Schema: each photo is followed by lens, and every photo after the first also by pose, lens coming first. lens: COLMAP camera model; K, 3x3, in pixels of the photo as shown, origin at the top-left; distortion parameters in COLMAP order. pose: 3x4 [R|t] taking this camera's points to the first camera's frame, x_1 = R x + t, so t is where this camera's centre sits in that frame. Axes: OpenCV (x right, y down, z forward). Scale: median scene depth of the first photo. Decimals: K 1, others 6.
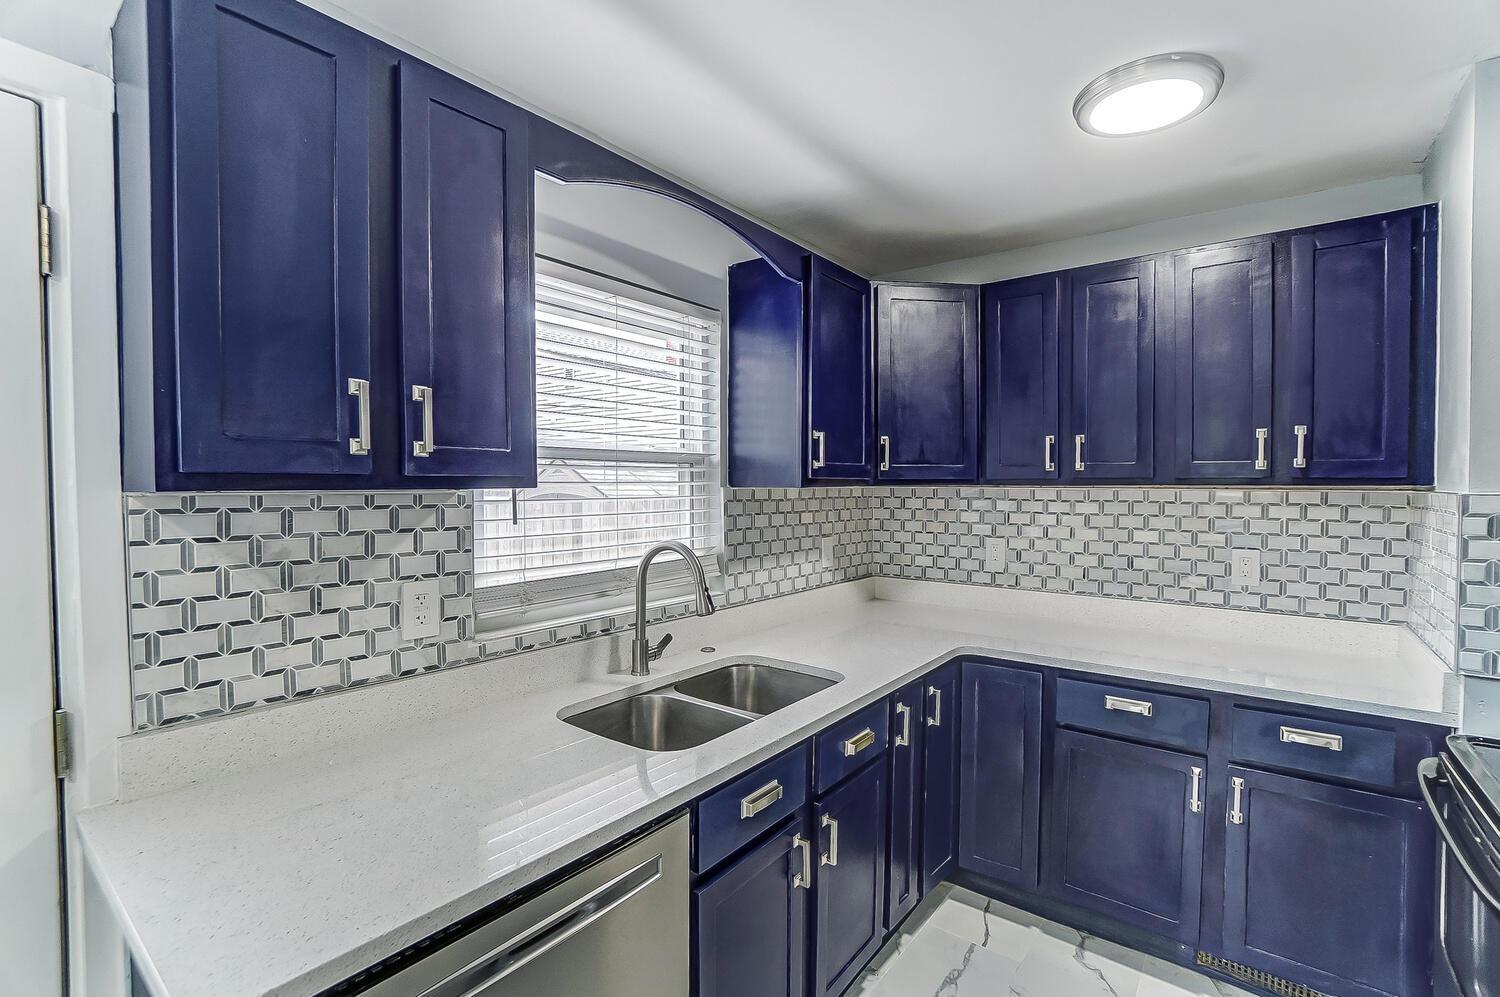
lens RADIAL K [[679.3, 0, 743.7], [0, 679.3, 500.8], [0, 0, 1]] dist [-0.068872, 0.025894]
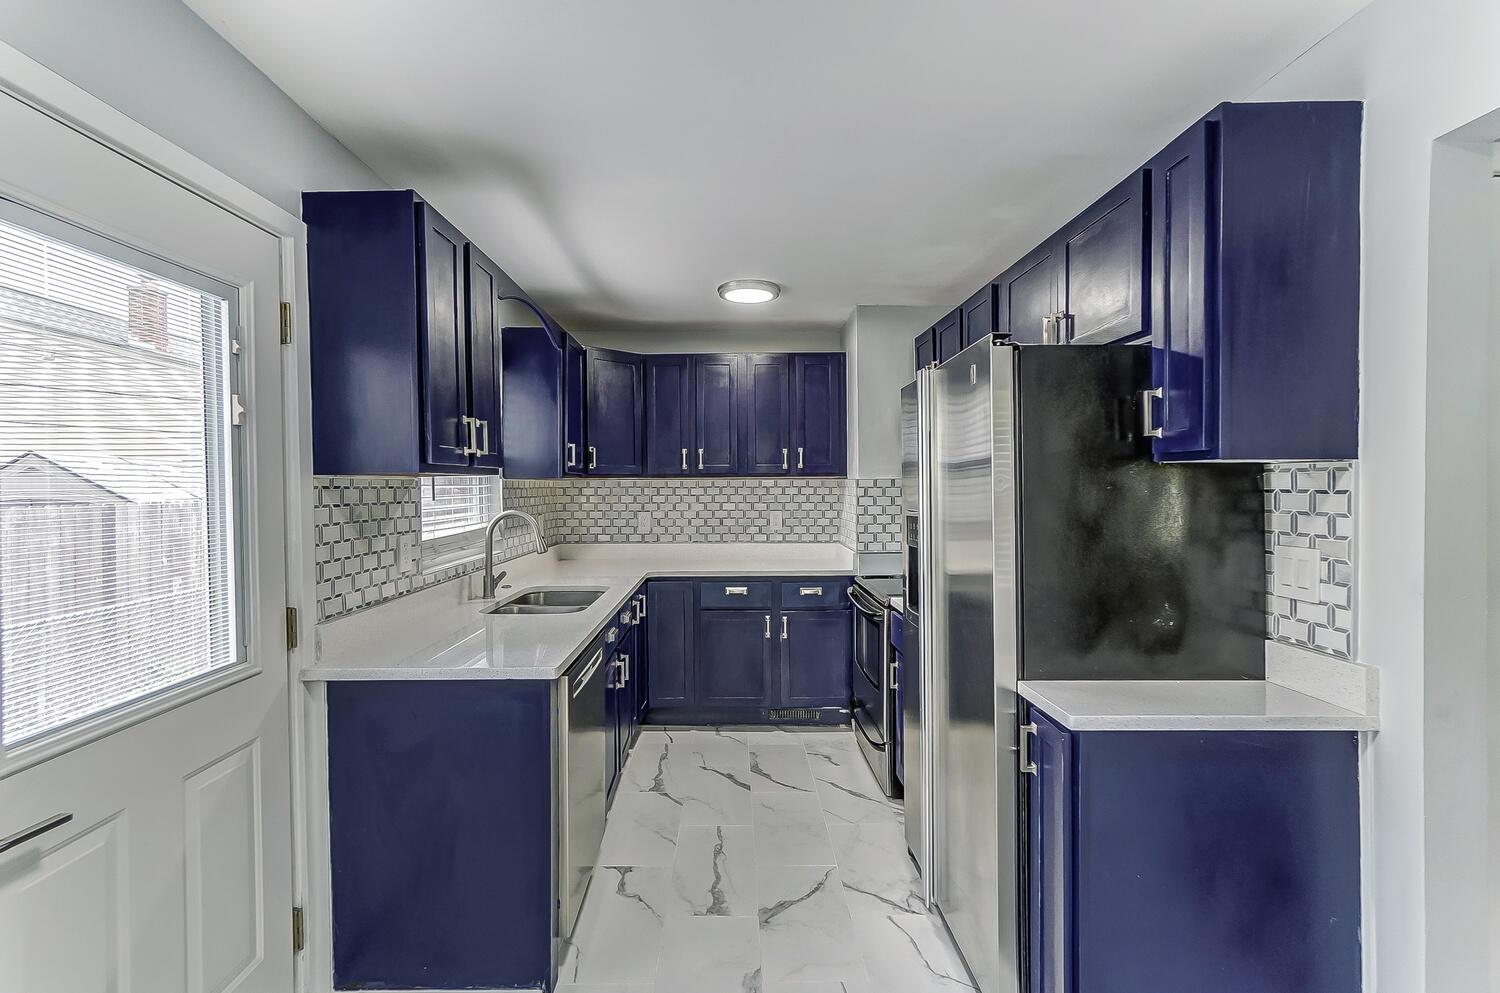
lens RADIAL K [[684.2, 0, 750.0], [0, 684.2, 496.5], [0, 0, 1]] dist [0.000211, 0.000020]
pose [[0.768222, -0.017774, 0.639936, -0.627376], [0.023456, 0.999725, -0.000391, 0.034532], [-0.639753, 0.015311, 0.768428, -0.533140]]
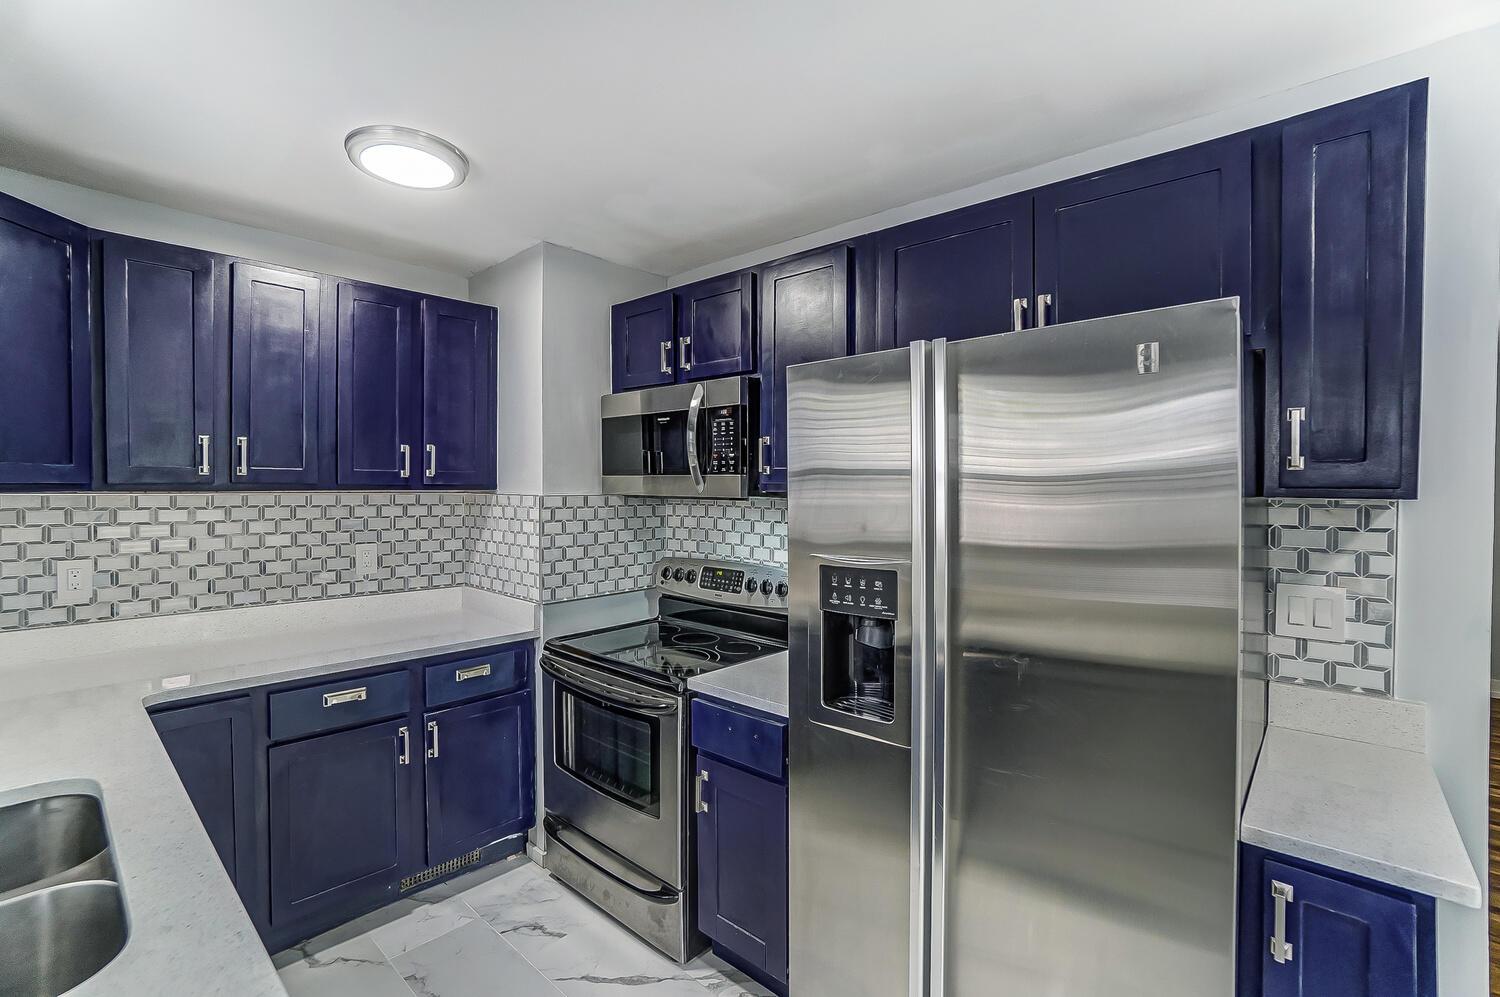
lens RADIAL K [[662.1, 0, 741.6], [0, 662.1, 499.7], [0, 0, 1]] dist [-0.064186, 0.025413]
pose [[0.069822, -0.019980, 0.997359, -0.393029], [0.019991, 0.999627, 0.018626, -0.015286], [-0.997359, 0.018637, 0.070195, 0.266007]]
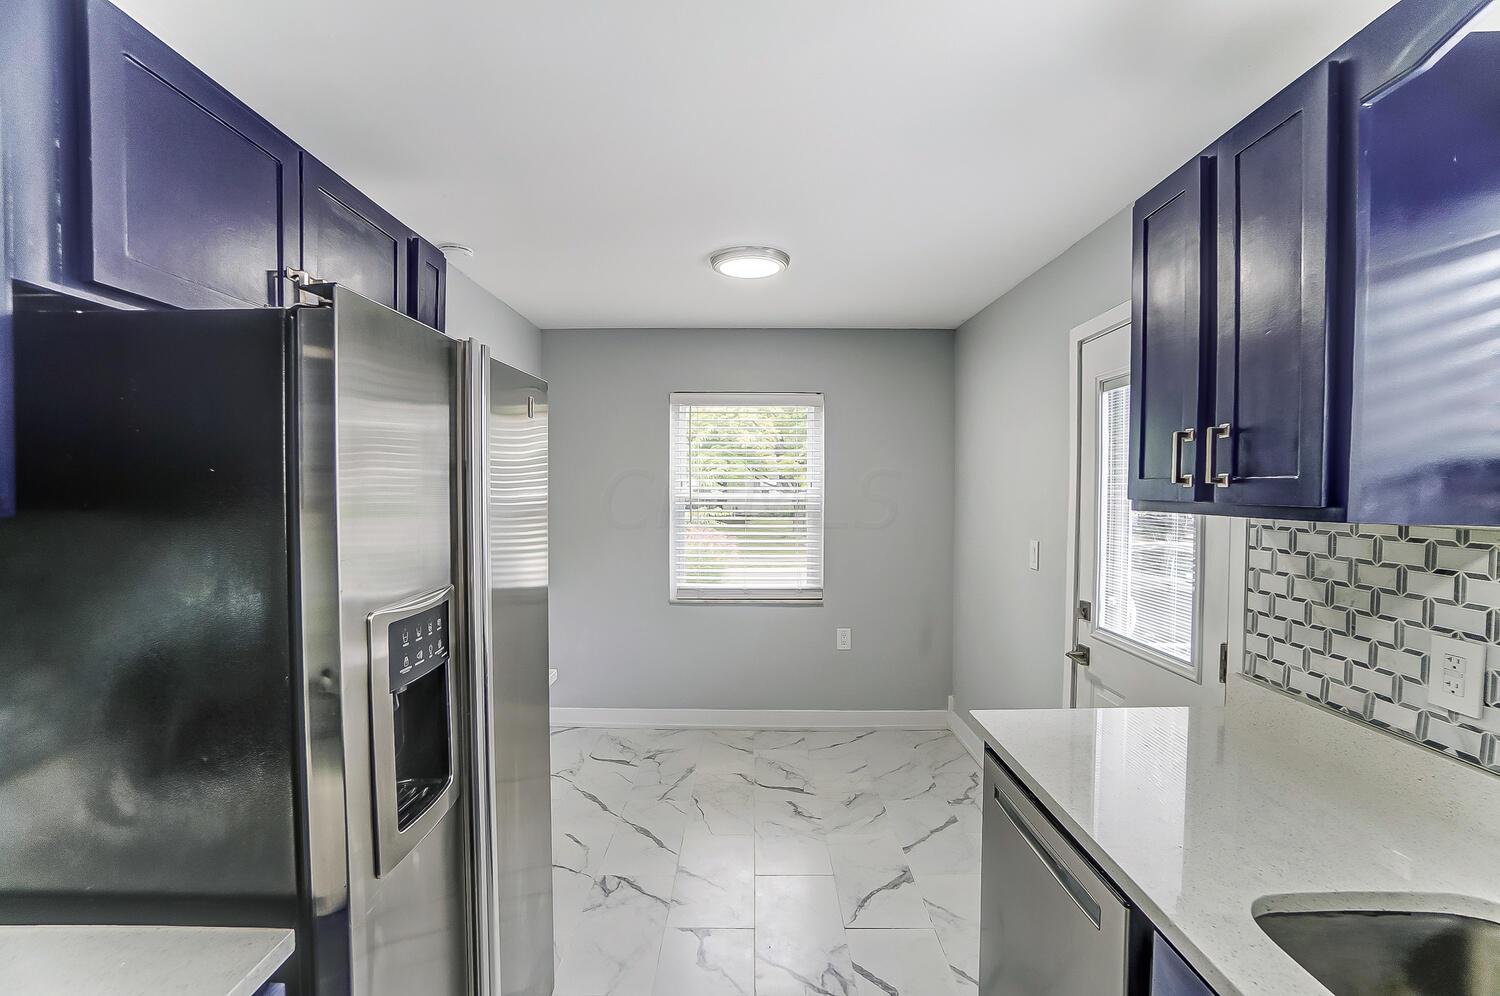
lens RADIAL K [[662.1, 0, 741.6], [0, 662.1, 499.2], [0, 0, 1]] dist [-0.064186, 0.025413]
pose [[-0.793971, 0.007990, -0.607903, 0.450465], [-0.019678, 0.999052, 0.038832, -0.040220], [0.607637, 0.042794, -0.793061, 0.758526]]
